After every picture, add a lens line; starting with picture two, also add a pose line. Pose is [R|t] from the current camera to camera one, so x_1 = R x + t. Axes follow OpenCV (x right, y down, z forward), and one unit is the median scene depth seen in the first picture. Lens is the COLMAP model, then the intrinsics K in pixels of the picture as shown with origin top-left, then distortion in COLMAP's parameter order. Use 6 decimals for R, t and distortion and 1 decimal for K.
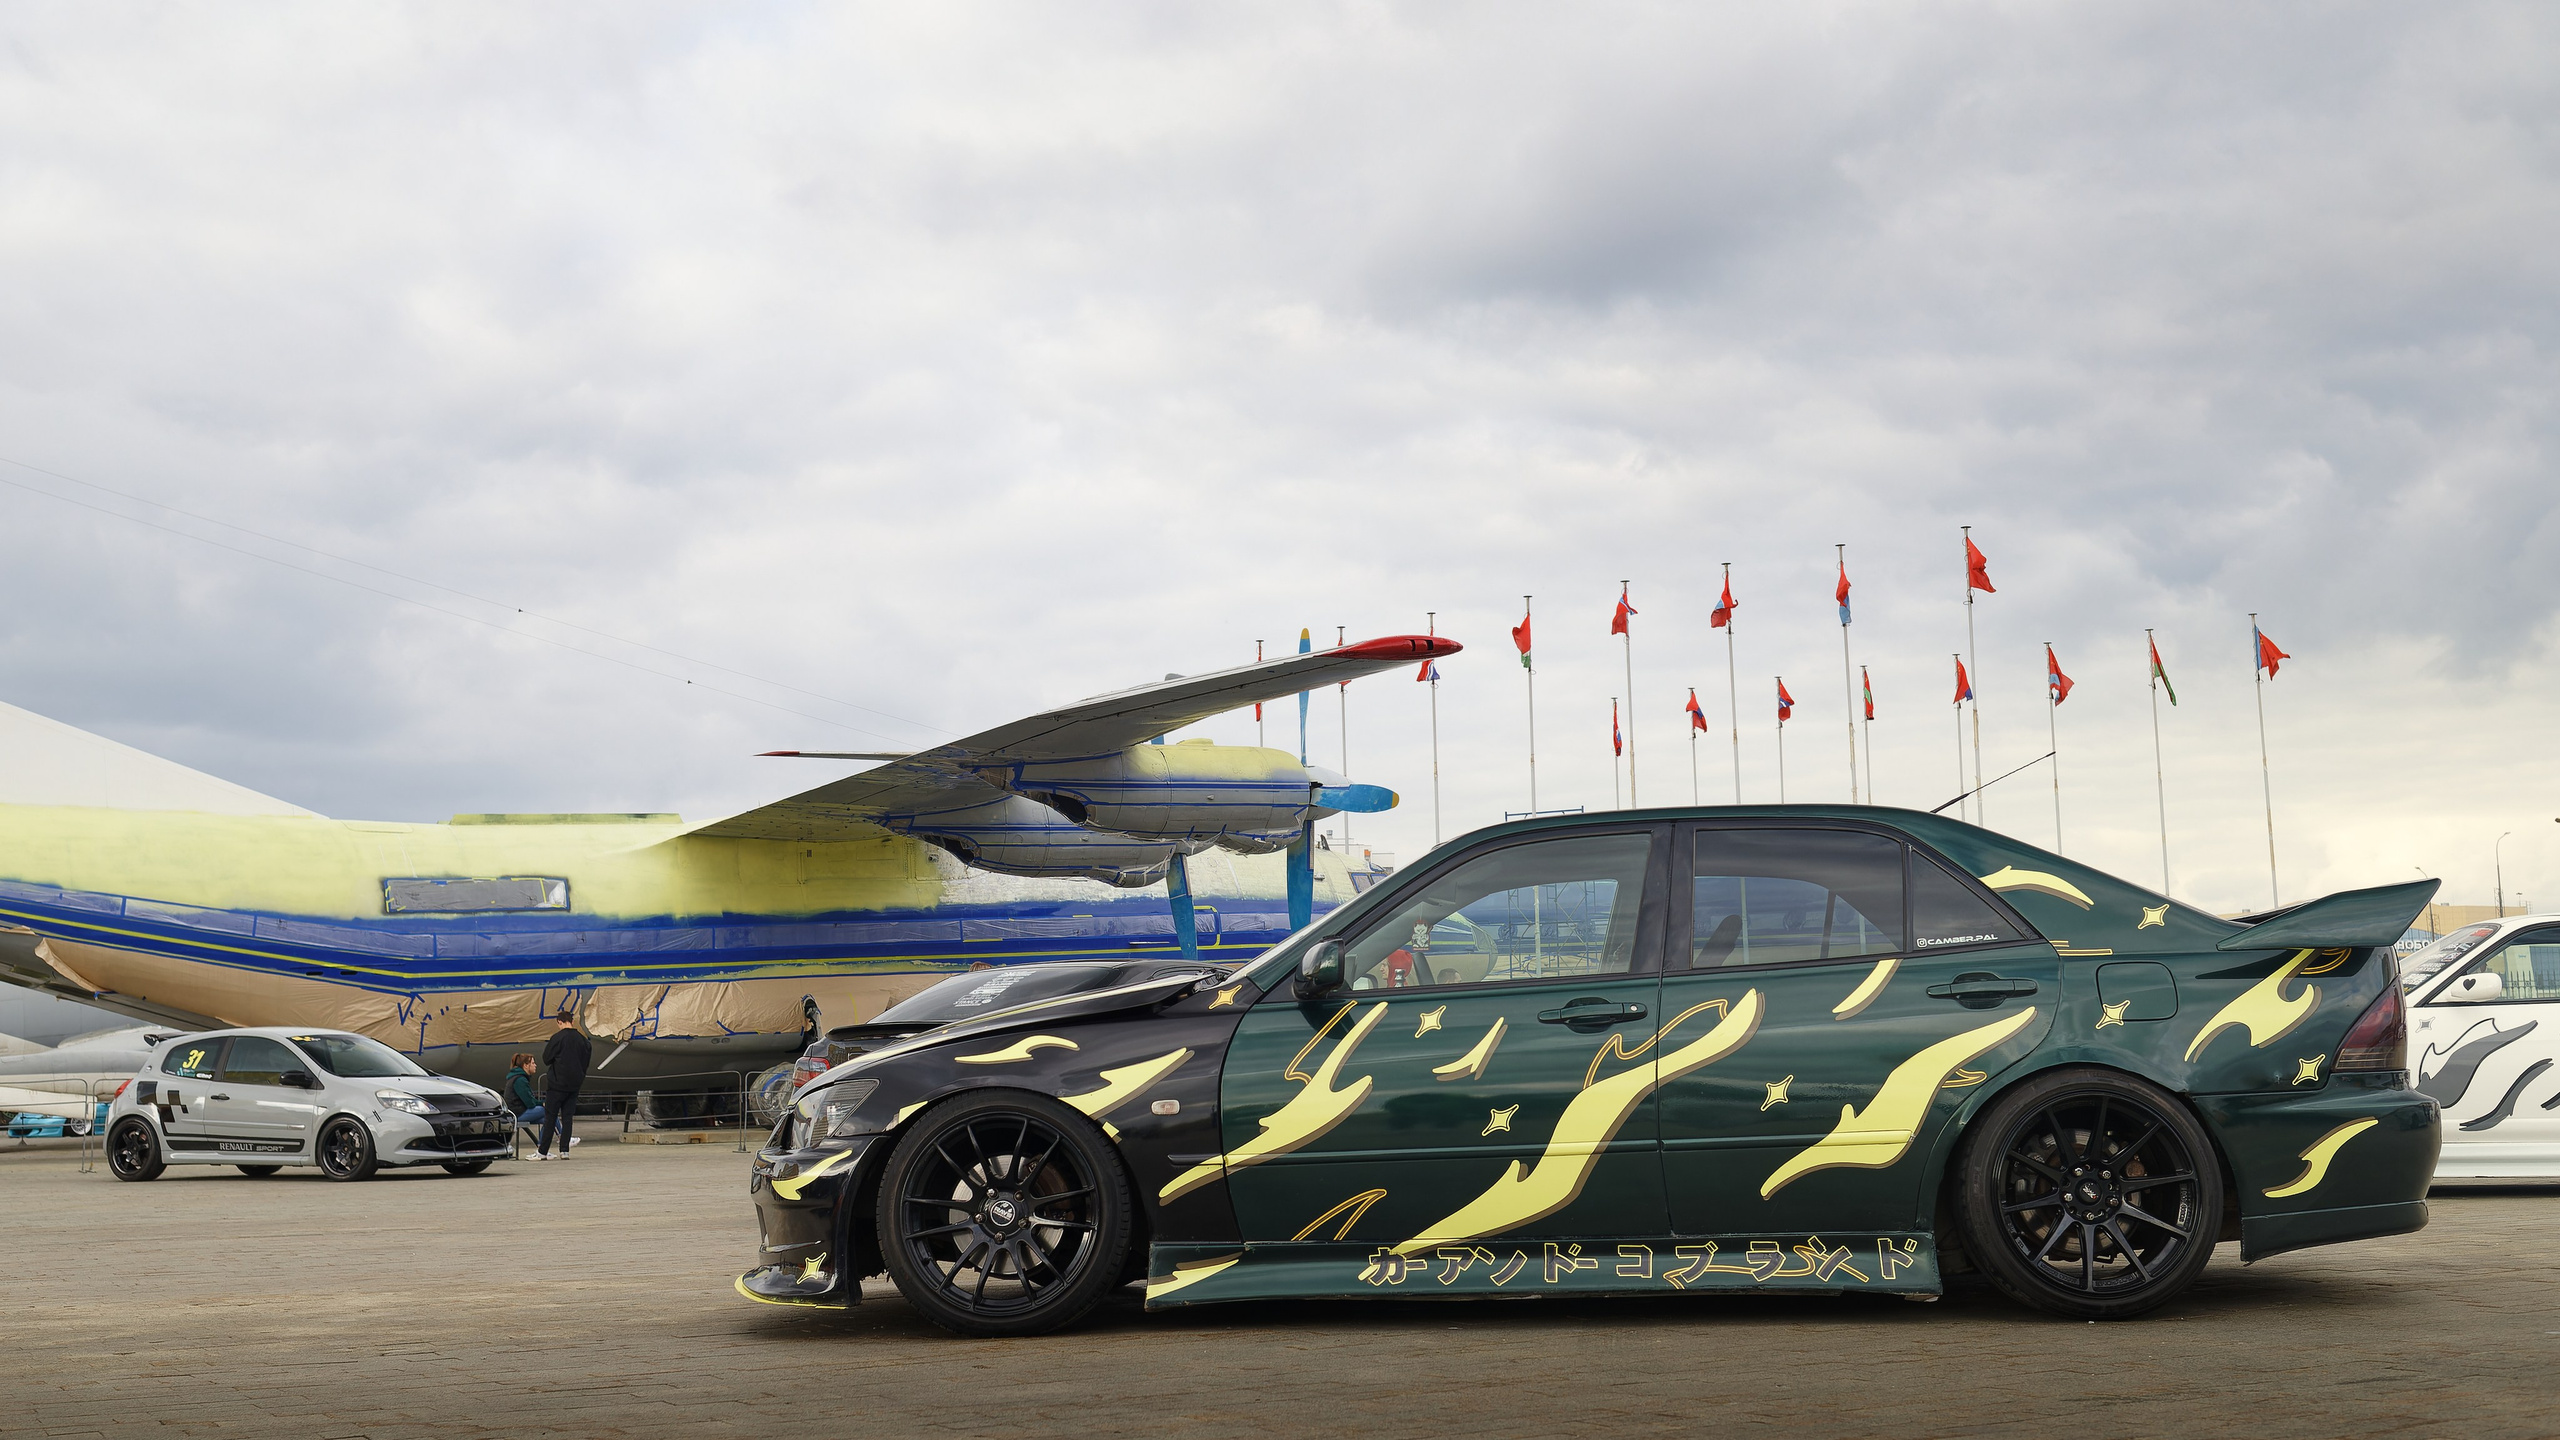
lens RADIAL K [[2768.2, 0, 1283.6], [0, 2768.2, 725.8], [0, 0, 1]] dist [0.039312, 0.000000]
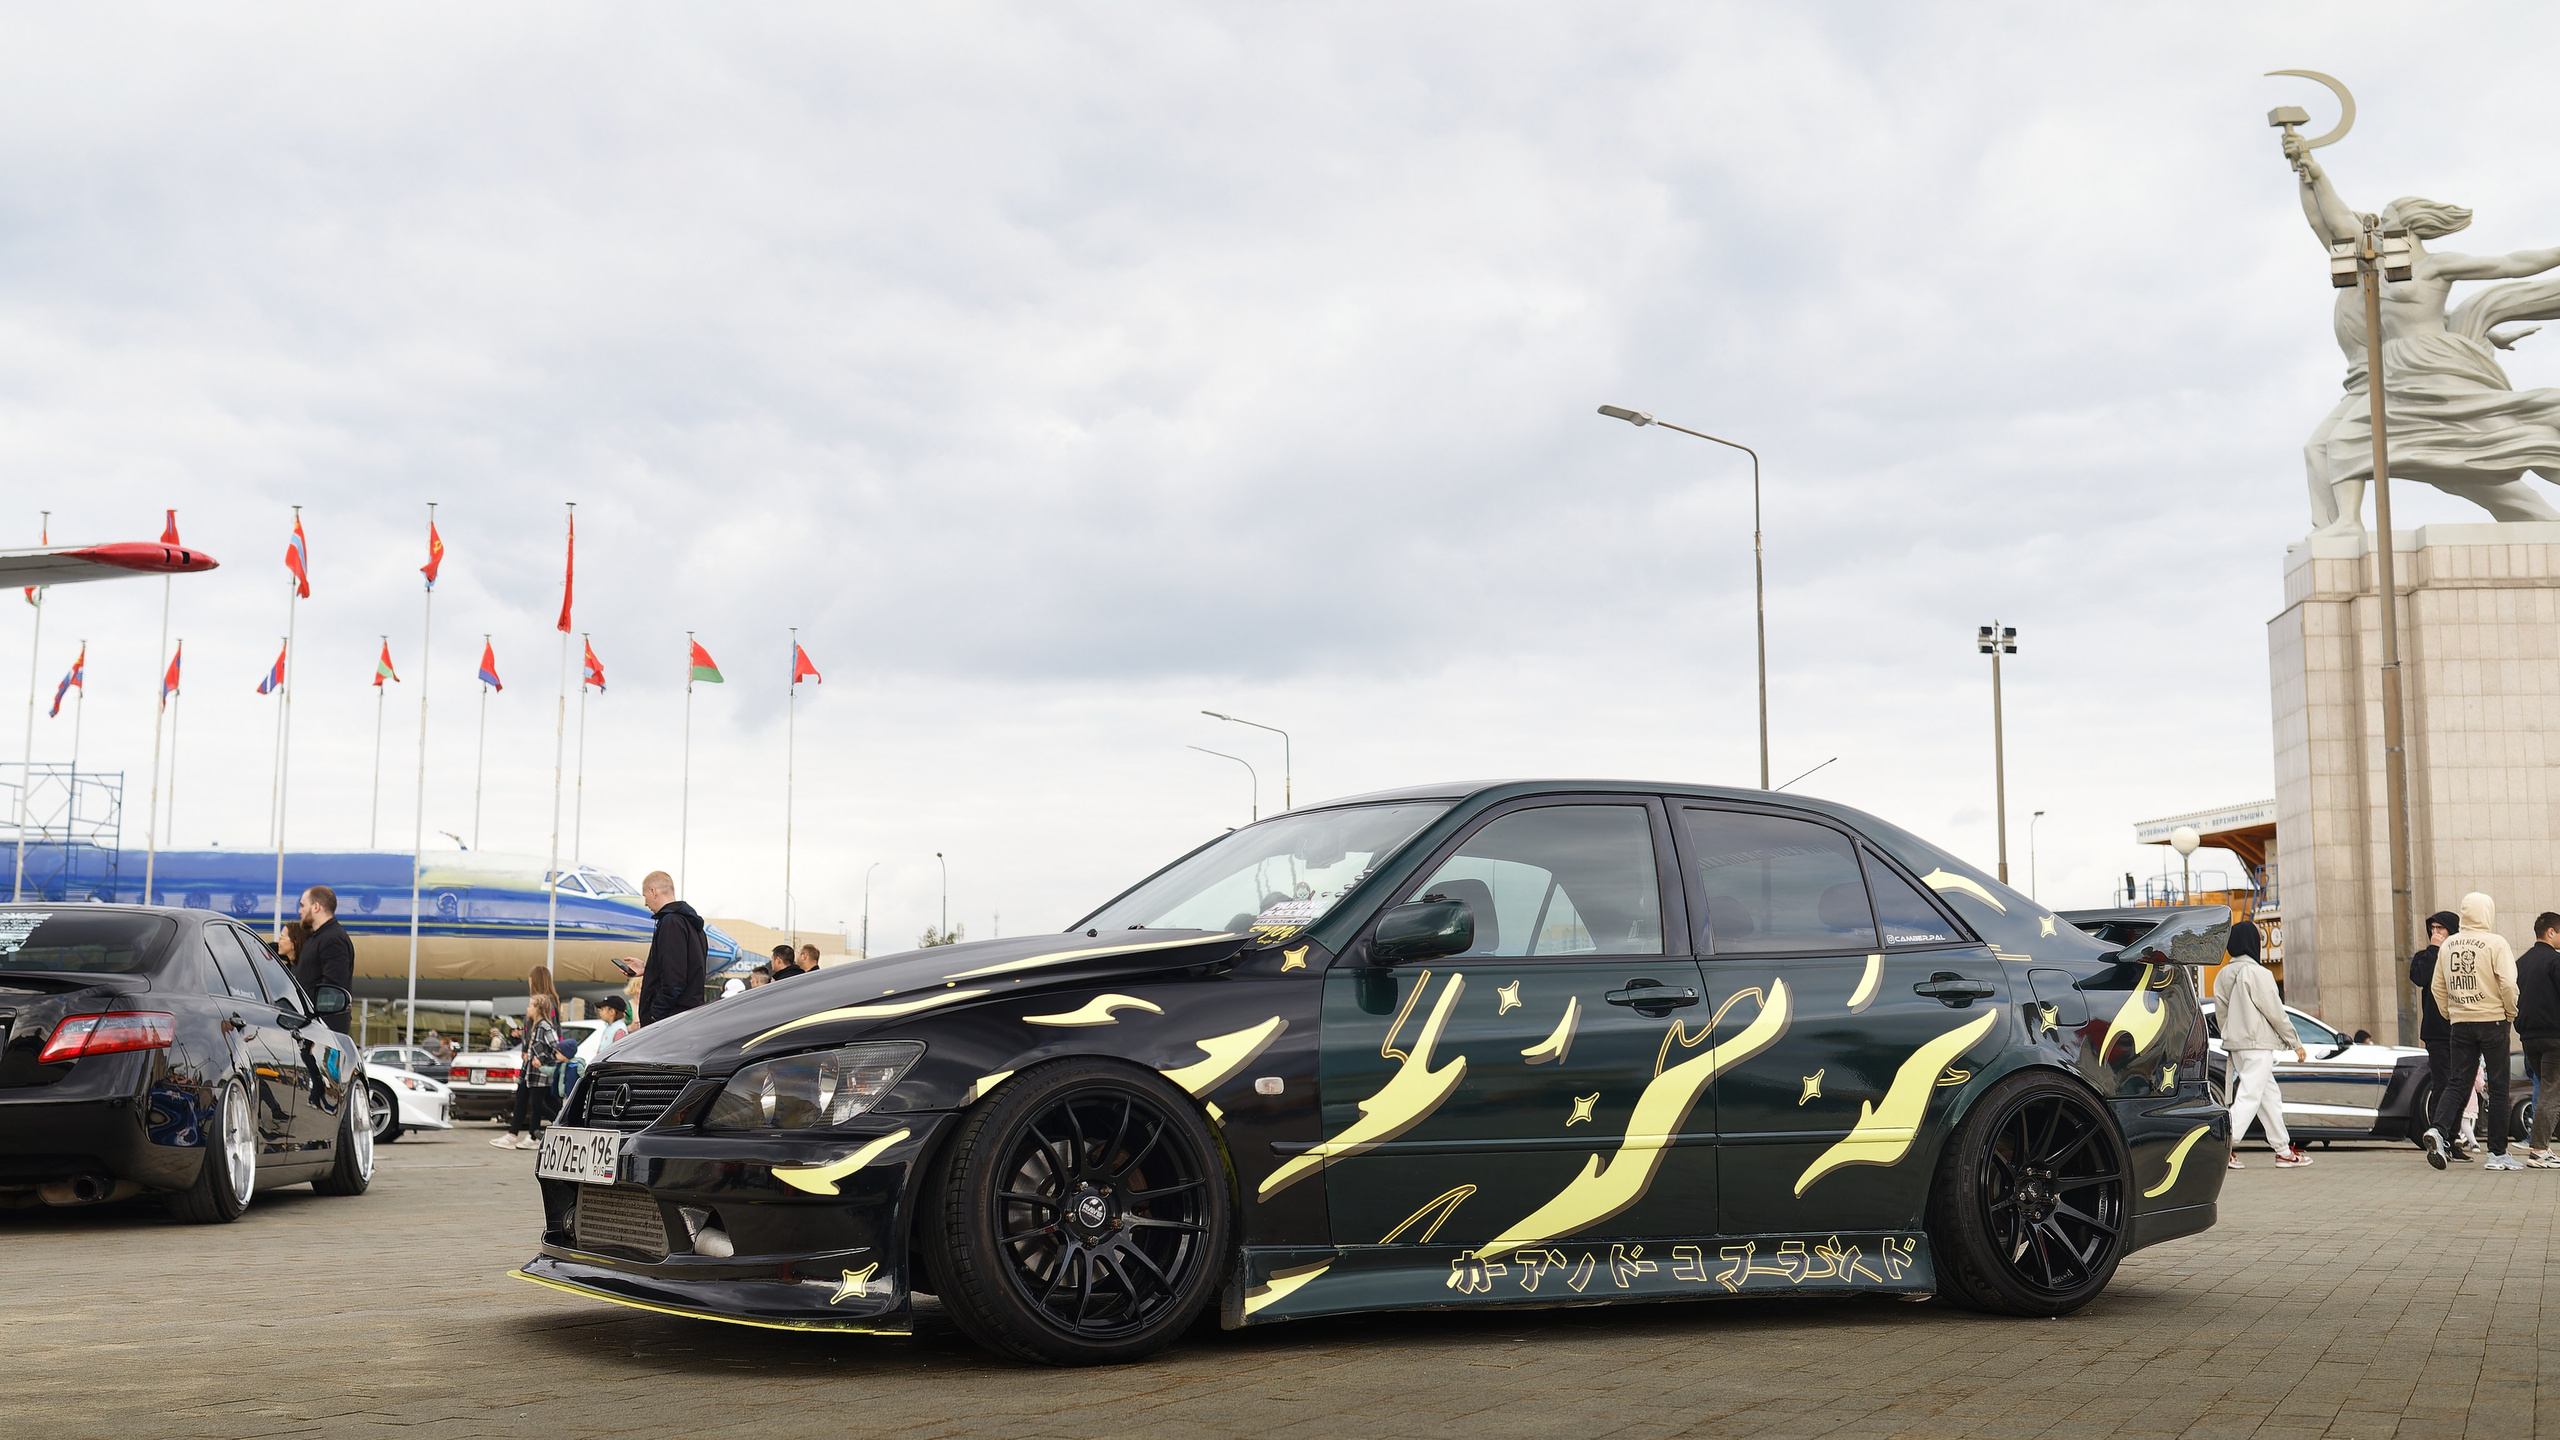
lens RADIAL K [[2768.2, 0, 1166.2], [0, 2768.2, 741.0], [0, 0, 1]] dist [0.039312, 0.000000]
pose [[0.831576, 0.092942, 0.547580, -0.541885], [-0.096897, 0.995057, -0.021741, 0.055319], [-0.546894, -0.034979, 0.836471, 0.320403]]
